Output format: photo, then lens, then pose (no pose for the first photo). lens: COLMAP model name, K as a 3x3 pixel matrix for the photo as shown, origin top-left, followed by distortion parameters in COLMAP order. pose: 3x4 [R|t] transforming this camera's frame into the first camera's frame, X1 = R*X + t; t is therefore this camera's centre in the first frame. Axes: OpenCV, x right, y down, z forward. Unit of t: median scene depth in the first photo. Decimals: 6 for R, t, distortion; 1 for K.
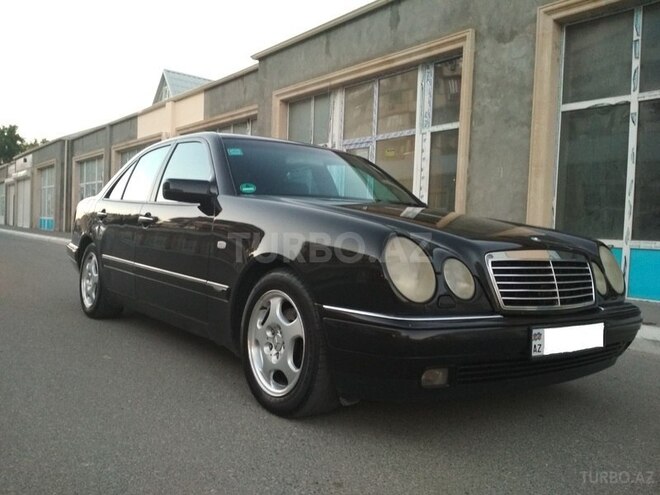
lens RADIAL K [[588.9, 0, 334.8], [0, 588.9, 248.1], [0, 0, 1]] dist [0.095019, -0.188729]
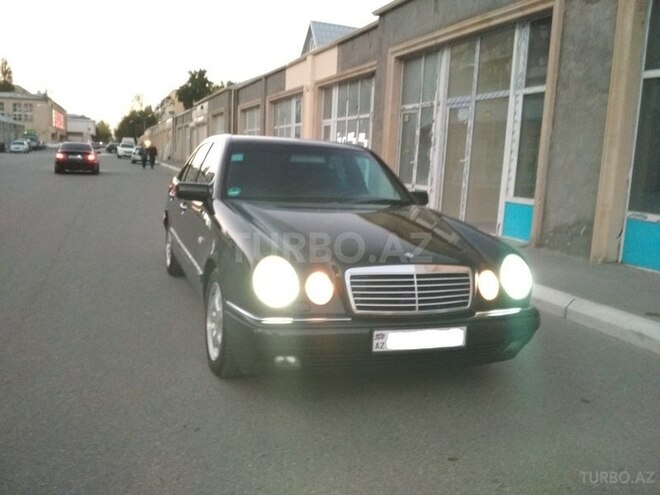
lens RADIAL K [[588.9, 0, 334.8], [0, 588.9, 248.1], [0, 0, 1]] dist [0.095019, -0.188729]
pose [[0.957820, 0.050018, -0.282983, 0.151705], [-0.018893, 0.993566, 0.111670, -0.045567], [0.286748, -0.101613, 0.952602, -0.054437]]
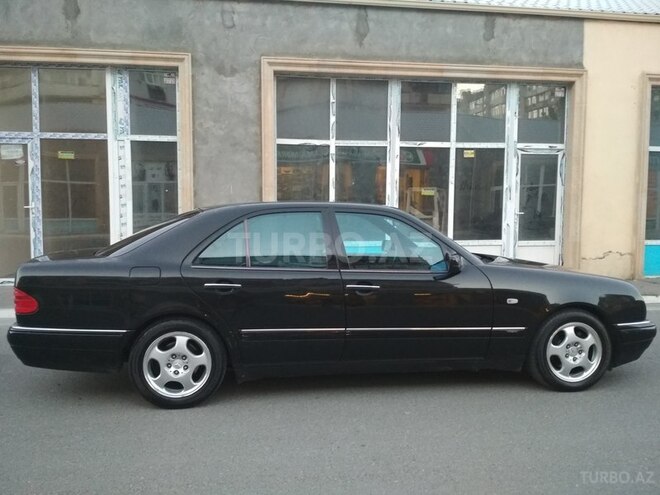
lens RADIAL K [[588.9, 0, 334.8], [0, 588.9, 248.1], [0, 0, 1]] dist [0.095019, -0.188729]
pose [[0.469961, -0.107254, 0.876147, -0.555674], [0.040055, 0.994159, 0.100215, -0.100877], [-0.881778, -0.012003, 0.471512, 0.223699]]
